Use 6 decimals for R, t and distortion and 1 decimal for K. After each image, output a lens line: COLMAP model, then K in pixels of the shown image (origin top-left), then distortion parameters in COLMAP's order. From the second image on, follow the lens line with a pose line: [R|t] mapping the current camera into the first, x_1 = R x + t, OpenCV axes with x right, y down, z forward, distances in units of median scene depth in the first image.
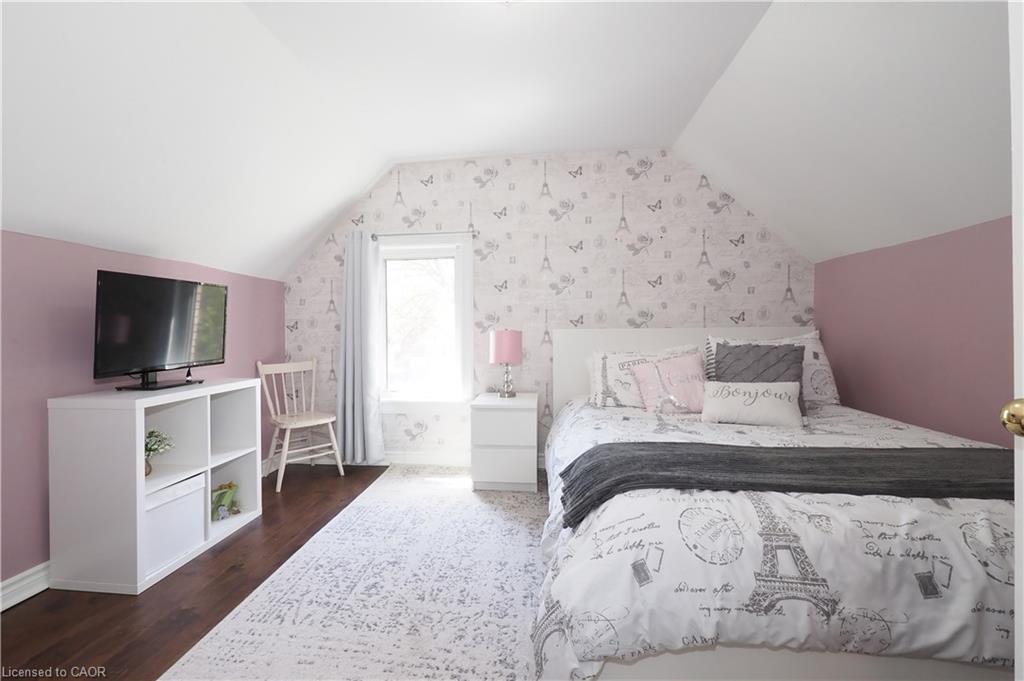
lens RADIAL K [[447.2, 0, 491.3], [0, 447.2, 324.4], [0, 0, 1]] dist [-0.000873, -0.000007]
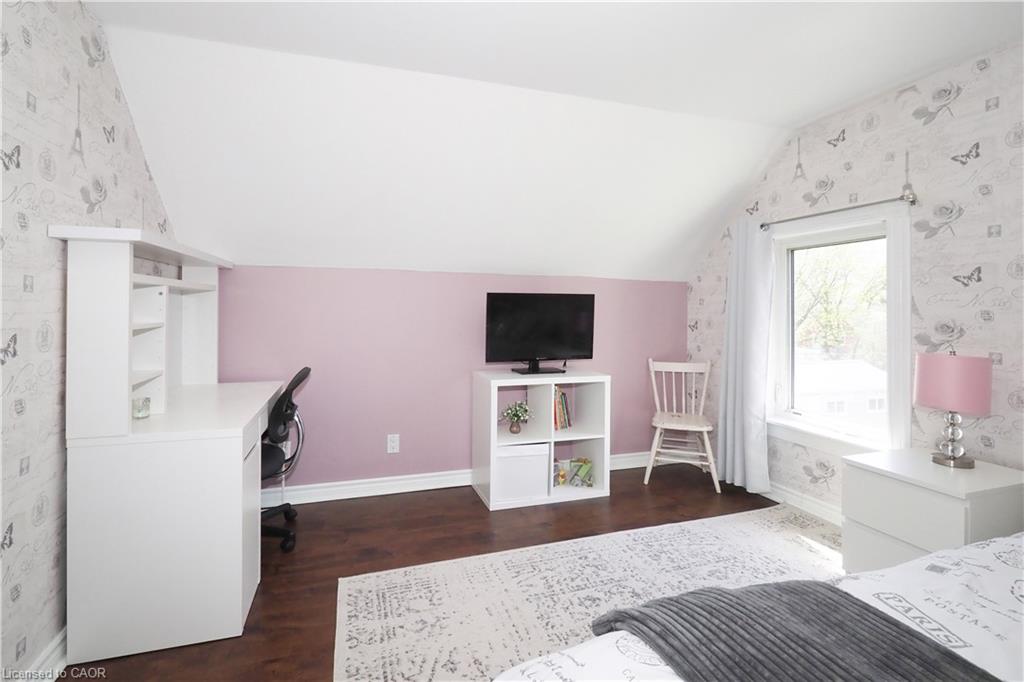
lens RADIAL K [[457.6, 0, 509.7], [0, 457.6, 302.0], [0, 0, 1]] dist [0.000723, -0.000074]
pose [[0.443051, 0.004596, -0.896485, 0.312395], [-0.010364, 0.999946, 0.000004, -0.048543], [0.896437, 0.009289, 0.443075, 0.192514]]
